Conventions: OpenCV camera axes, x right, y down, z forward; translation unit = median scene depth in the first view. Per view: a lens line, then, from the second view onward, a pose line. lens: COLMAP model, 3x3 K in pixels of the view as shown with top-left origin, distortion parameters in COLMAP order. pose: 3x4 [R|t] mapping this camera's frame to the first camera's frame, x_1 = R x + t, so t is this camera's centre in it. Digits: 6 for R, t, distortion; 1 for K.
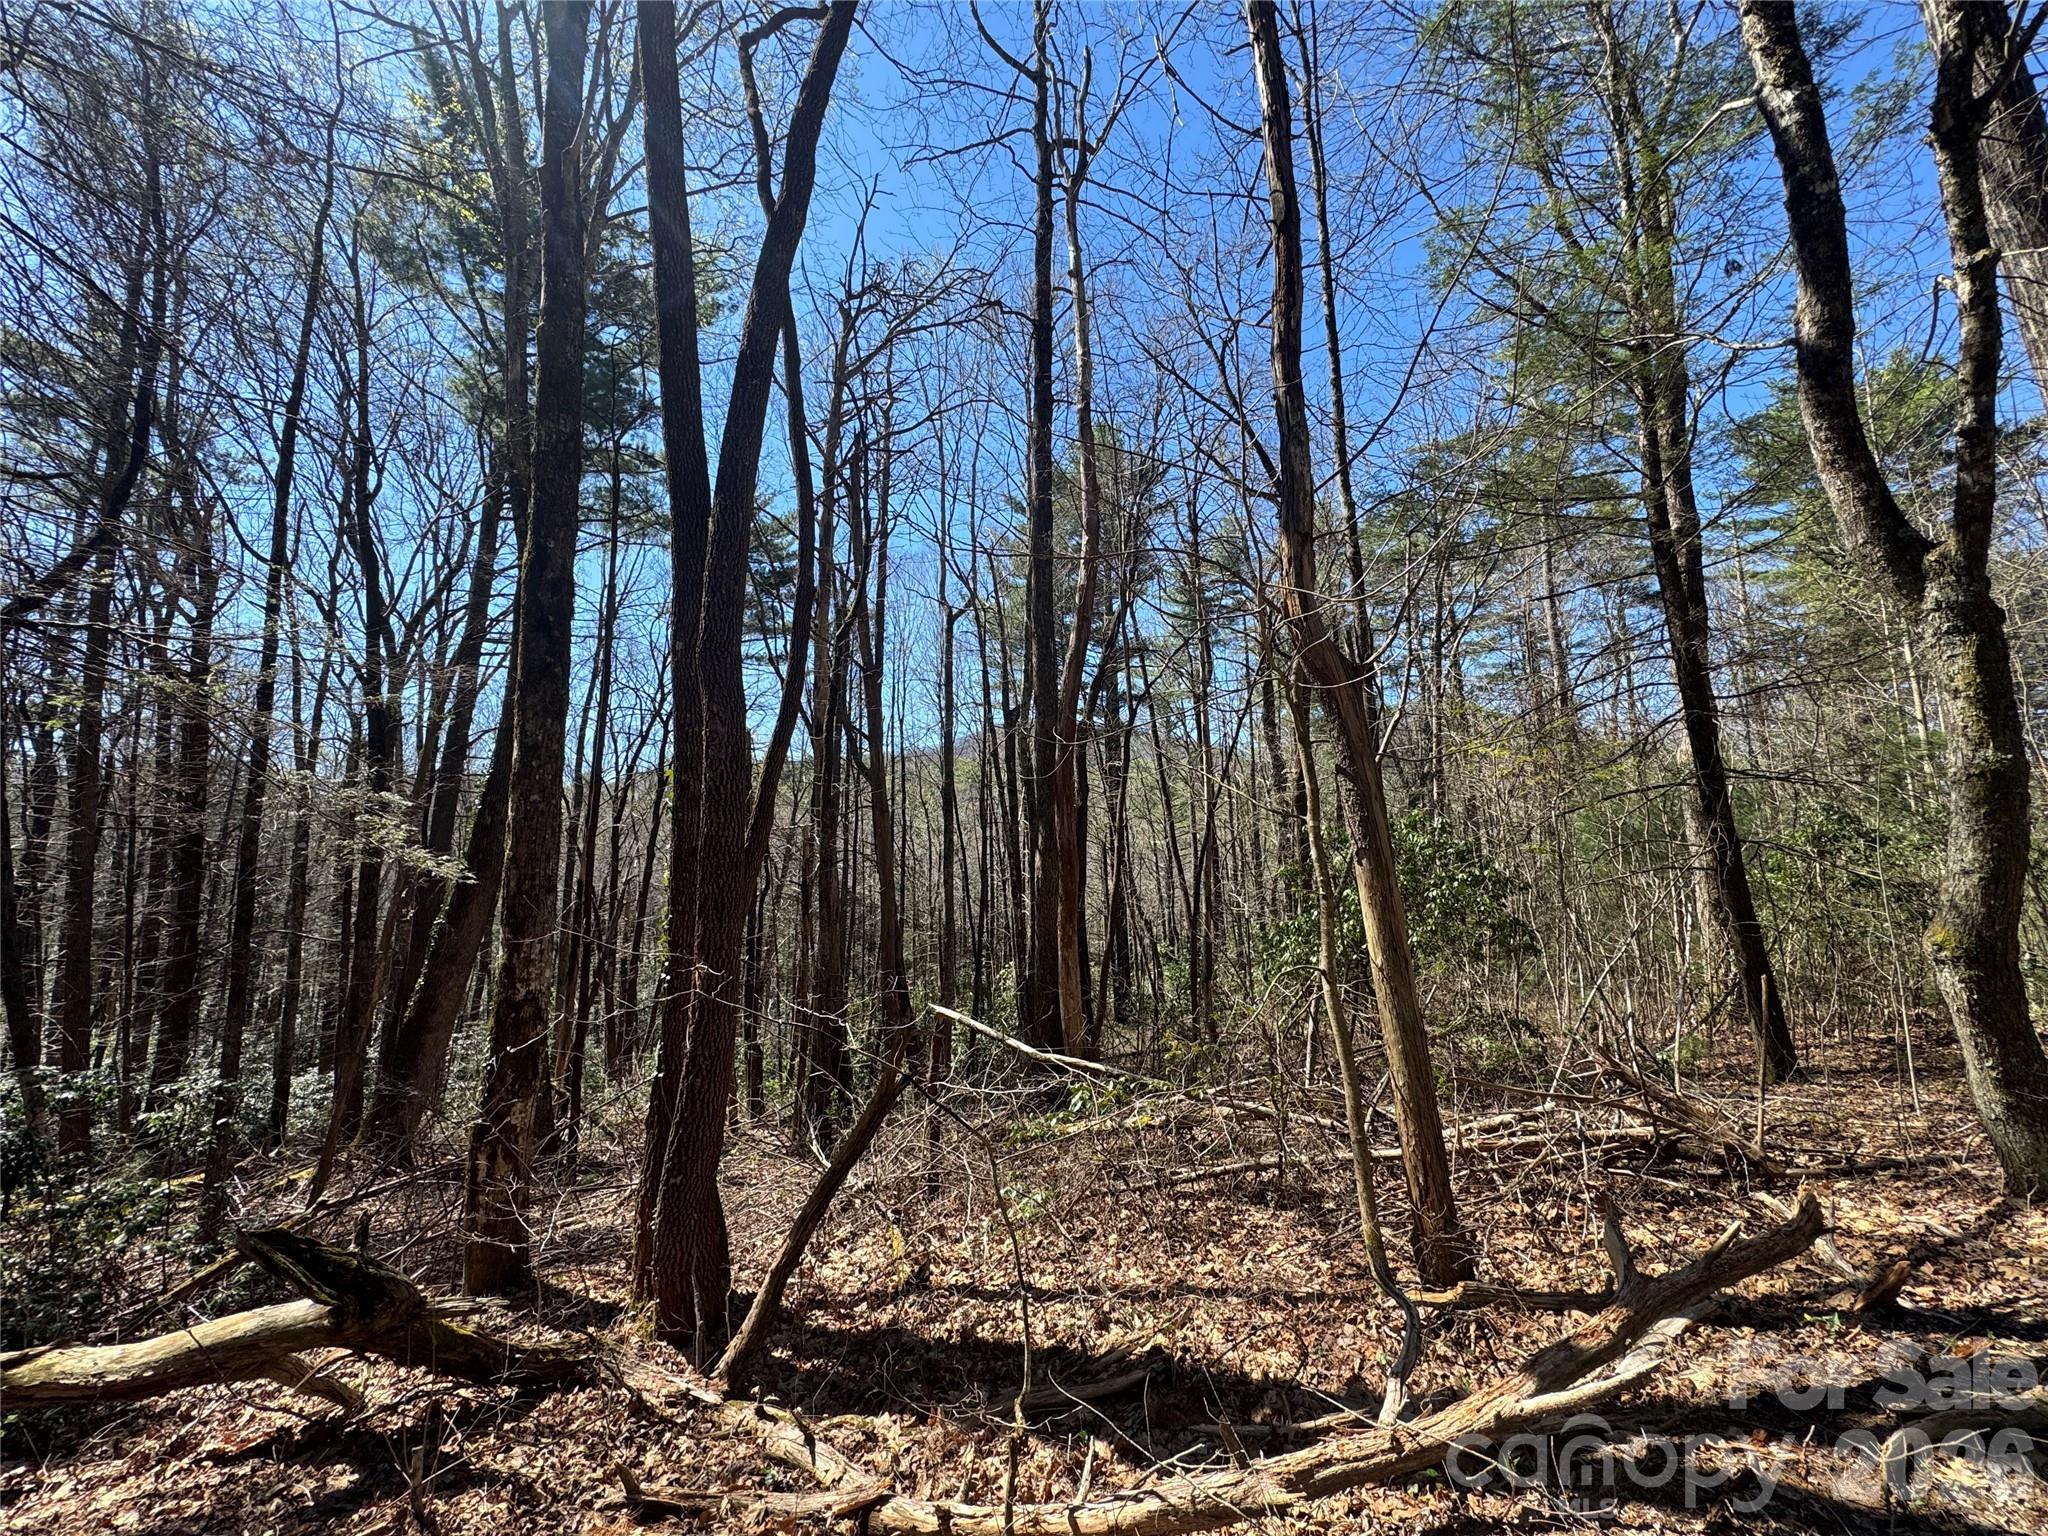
lens RADIAL K [[824.7, 0, 1022.2], [0, 824.7, 771.4], [0, 0, 1]] dist [0.000470, 0.000036]
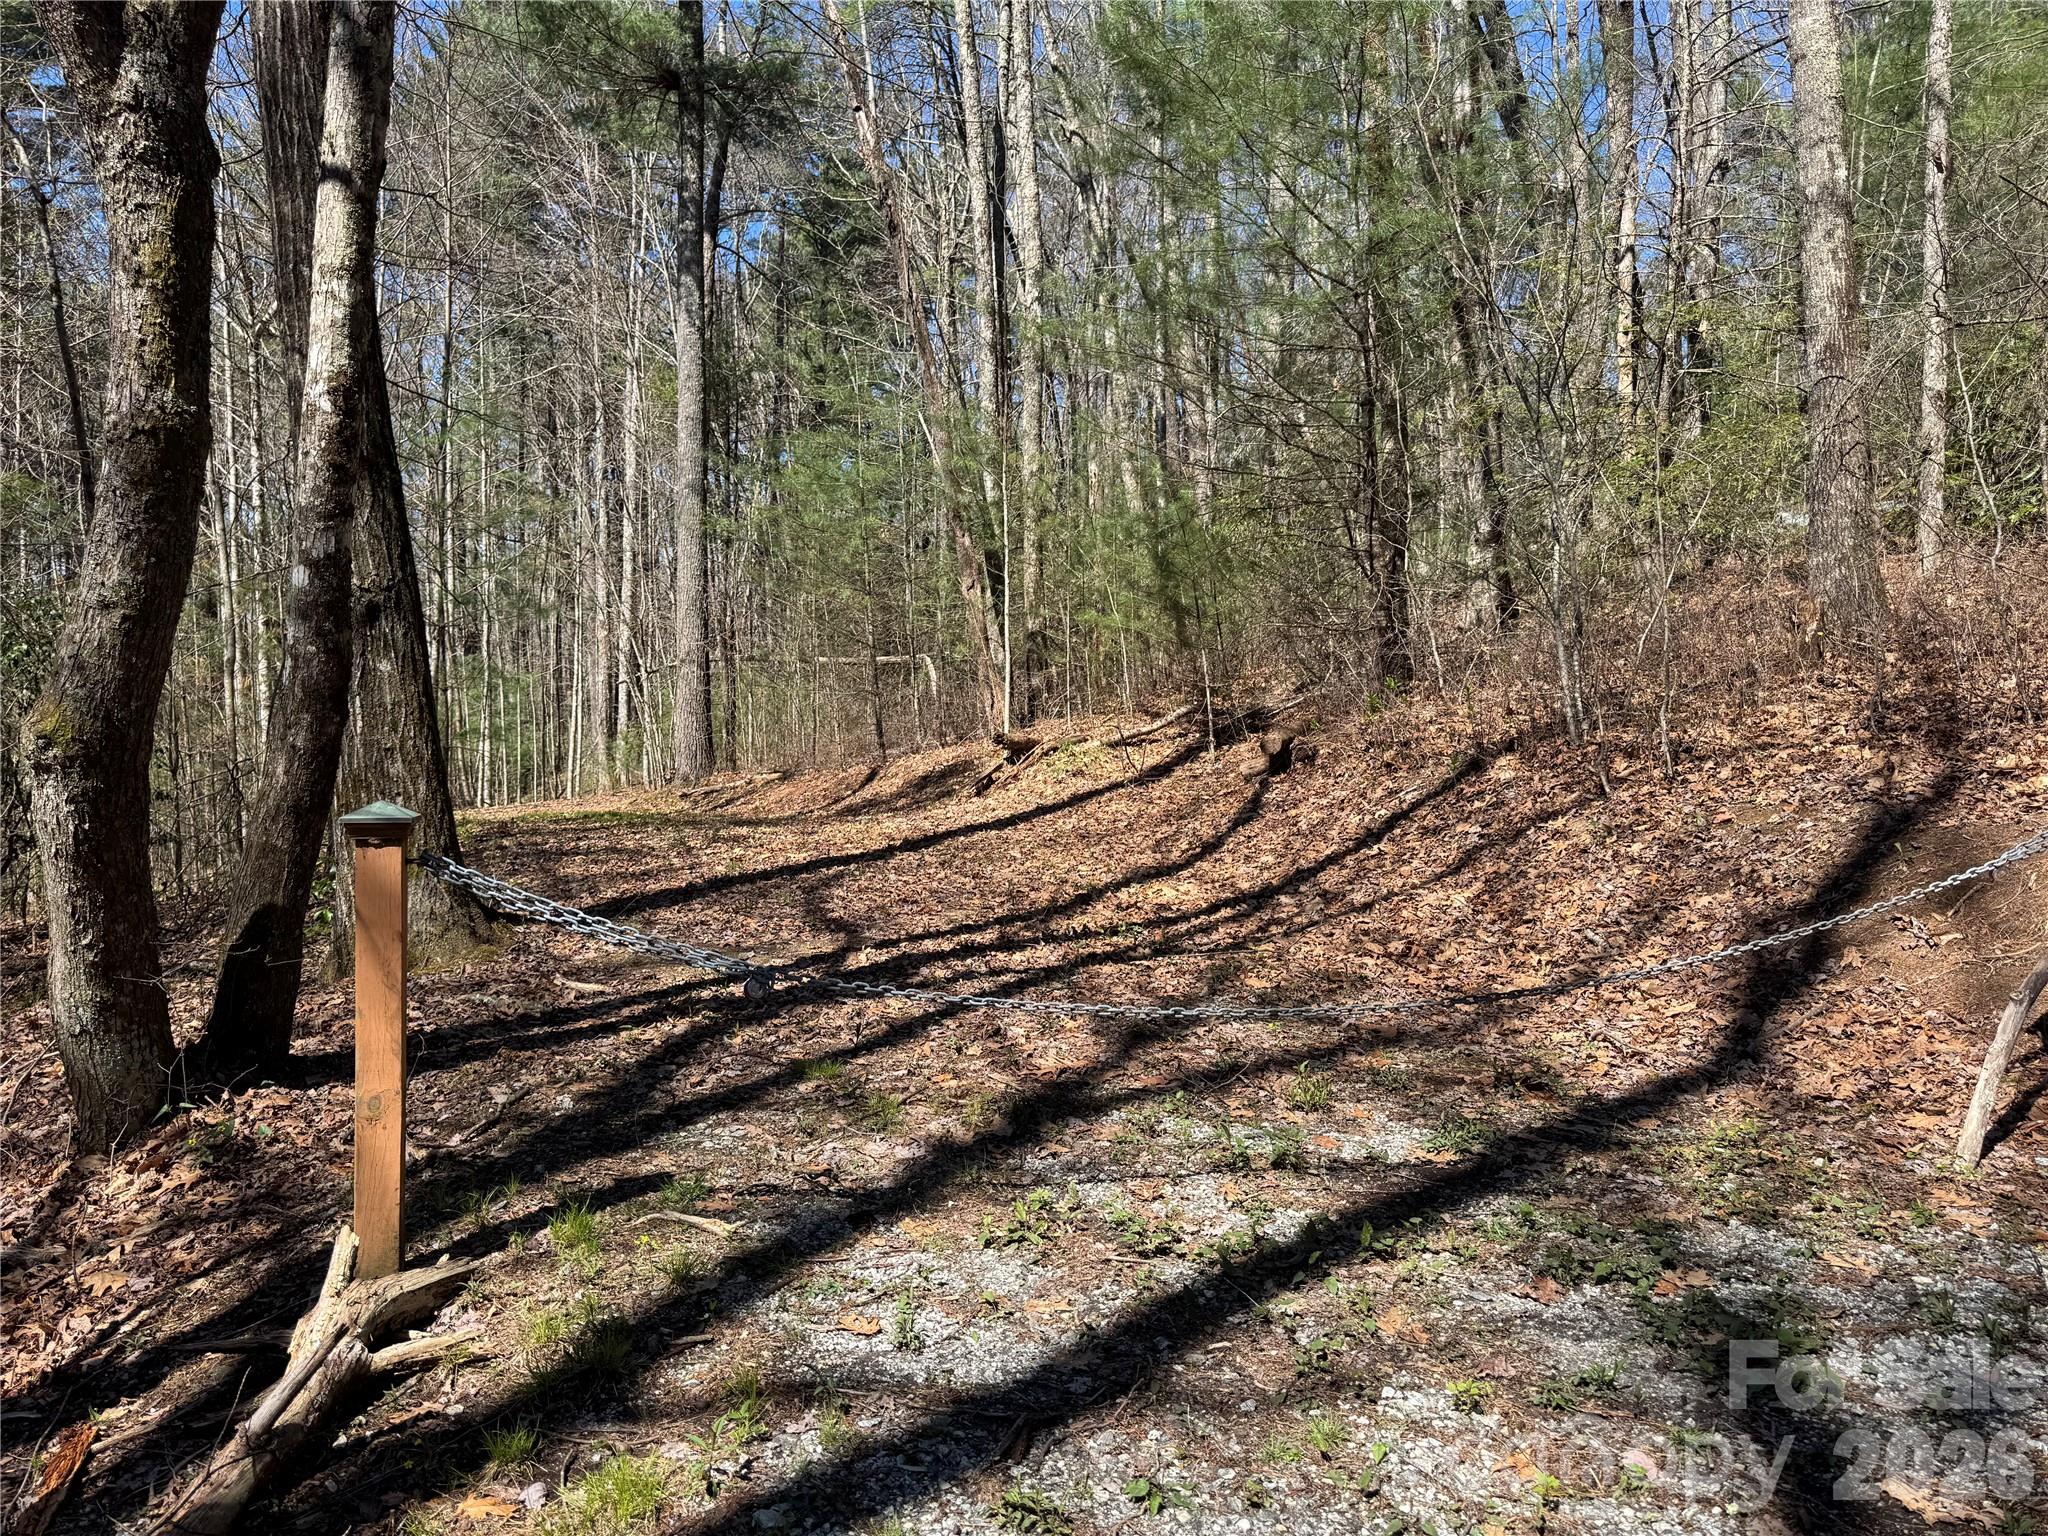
lens RADIAL K [[1431.5, 0, 1023.4], [0, 1431.5, 766.0], [0, 0, 1]] dist [0.002753, 0.001067]
pose [[0.085443, -0.002520, 0.996340, 0.232049], [-0.140910, 0.989915, 0.014587, 0.130087], [-0.986329, -0.141640, 0.084226, 0.293256]]
